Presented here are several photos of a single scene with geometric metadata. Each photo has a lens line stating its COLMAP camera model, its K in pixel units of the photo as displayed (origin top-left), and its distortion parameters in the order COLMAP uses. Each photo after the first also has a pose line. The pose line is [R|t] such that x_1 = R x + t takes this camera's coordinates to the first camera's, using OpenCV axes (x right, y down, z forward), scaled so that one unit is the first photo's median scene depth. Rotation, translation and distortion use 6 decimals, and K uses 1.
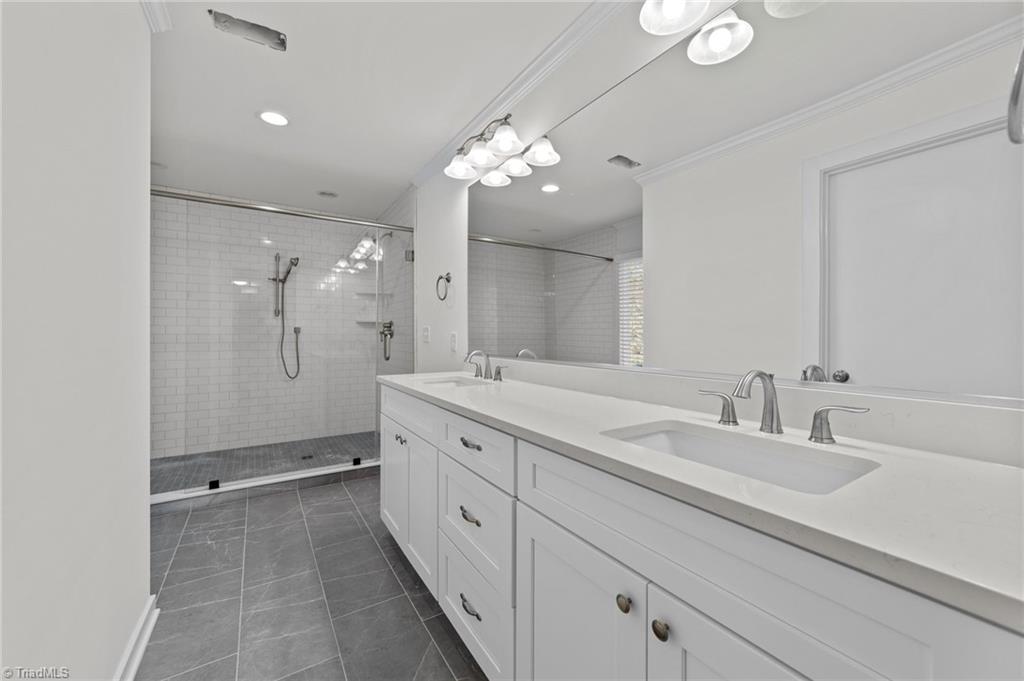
lens RADIAL K [[394.8, 0, 510.6], [0, 394.8, 333.7], [0, 0, 1]] dist [-0.009472, 0.000021]
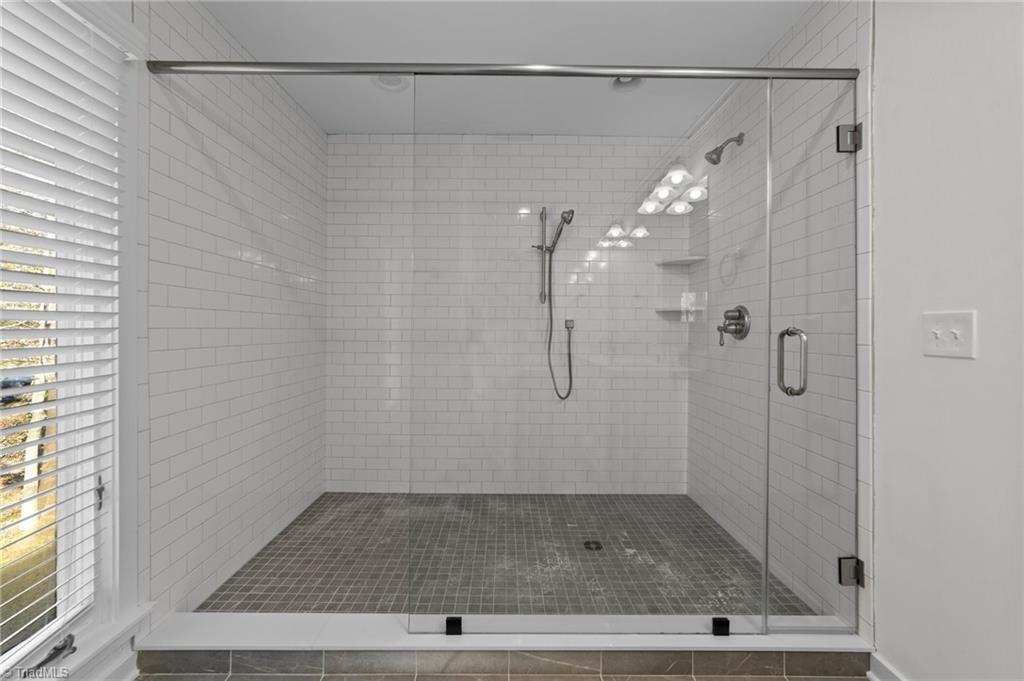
lens RADIAL K [[394.8, 0, 511.5], [0, 394.8, 332.3], [0, 0, 1]] dist [-0.009472, 0.000021]
pose [[0.847265, 0.009173, -0.531091, -0.283298], [-0.004945, 0.999944, 0.009382, -0.001339], [0.531147, -0.005323, 0.847263, 0.406085]]
